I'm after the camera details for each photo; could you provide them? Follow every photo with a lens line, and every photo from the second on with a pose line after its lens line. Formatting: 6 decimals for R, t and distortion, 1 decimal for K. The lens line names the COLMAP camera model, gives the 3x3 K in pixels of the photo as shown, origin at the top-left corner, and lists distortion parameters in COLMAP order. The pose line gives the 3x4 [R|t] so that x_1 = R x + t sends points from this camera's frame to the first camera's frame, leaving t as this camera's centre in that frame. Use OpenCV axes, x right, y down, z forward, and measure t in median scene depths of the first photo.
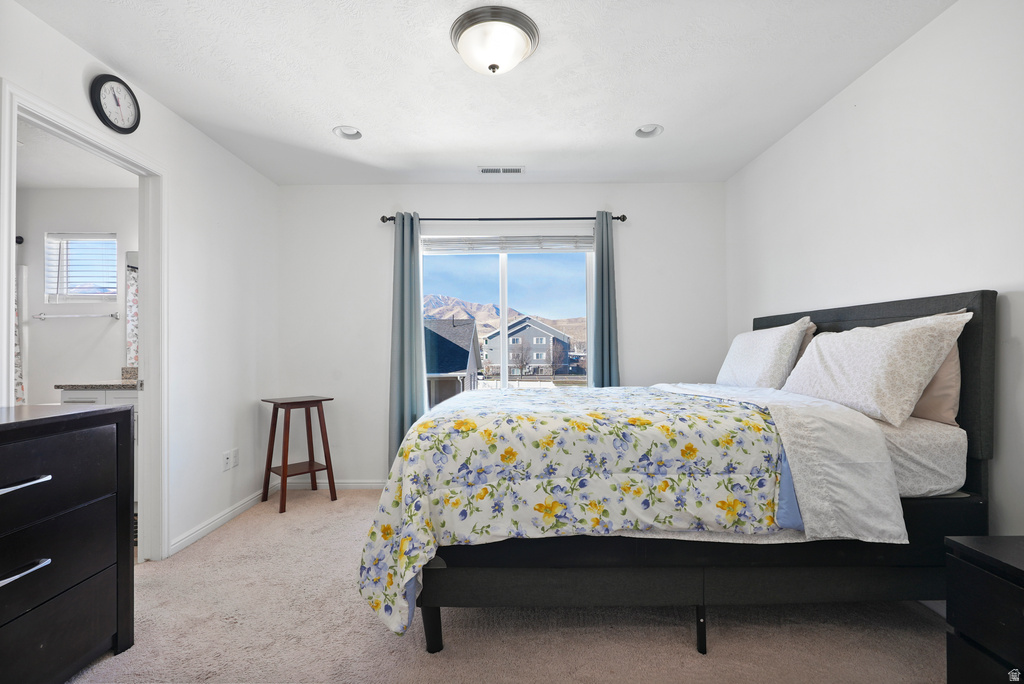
lens RADIAL K [[469.1, 0, 515.5], [0, 469.1, 344.9], [0, 0, 1]] dist [-0.002842, 0.003415]
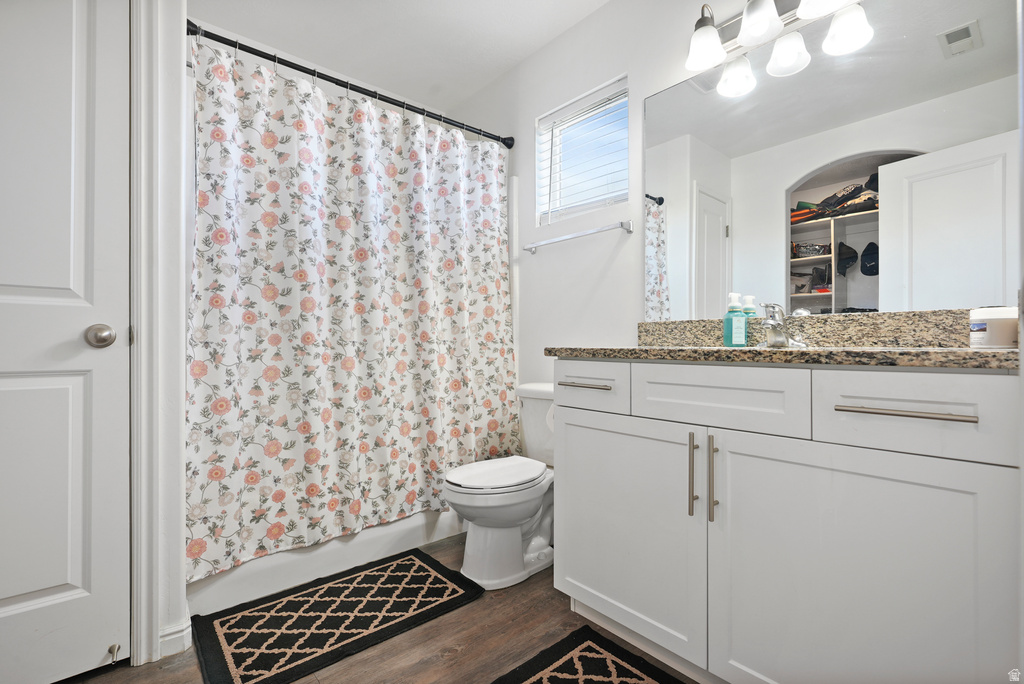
lens RADIAL K [[469.1, 0, 517.3], [0, 469.1, 338.1], [0, 0, 1]] dist [-0.002842, 0.003415]
pose [[0.664054, 0.001712, -0.747683, -0.540793], [-0.001000, 0.999999, 0.001401, 0.064378], [0.747684, -0.000182, 0.664055, 0.556215]]
